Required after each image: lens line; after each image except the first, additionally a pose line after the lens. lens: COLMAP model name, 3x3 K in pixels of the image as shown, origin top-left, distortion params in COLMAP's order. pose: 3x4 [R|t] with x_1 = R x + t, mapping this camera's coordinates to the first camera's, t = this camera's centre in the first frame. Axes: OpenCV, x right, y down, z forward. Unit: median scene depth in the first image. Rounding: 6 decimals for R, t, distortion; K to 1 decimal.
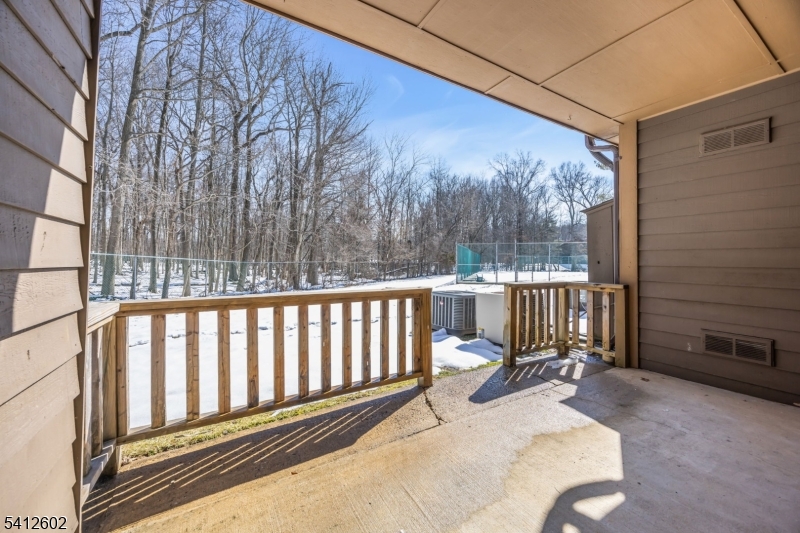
lens RADIAL K [[306.3, 0, 405.8], [0, 306.3, 263.7], [0, 0, 1]] dist [-0.000024, 0.000398]
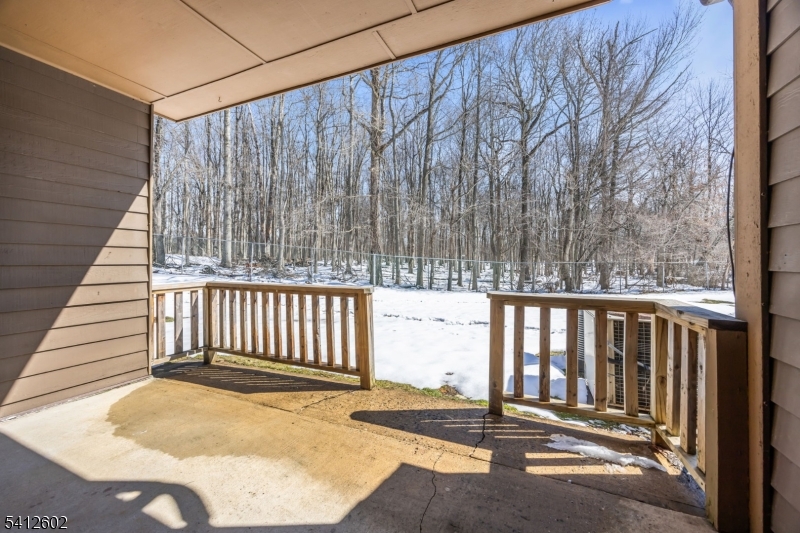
lens RADIAL K [[306.3, 0, 408.7], [0, 306.3, 263.9], [0, 0, 1]] dist [-0.000024, 0.000398]
pose [[0.590541, 0.004208, -0.806996, 0.987764], [-0.003937, 0.999990, 0.002333, -0.004719], [0.806998, 0.001799, 0.590552, 0.549937]]
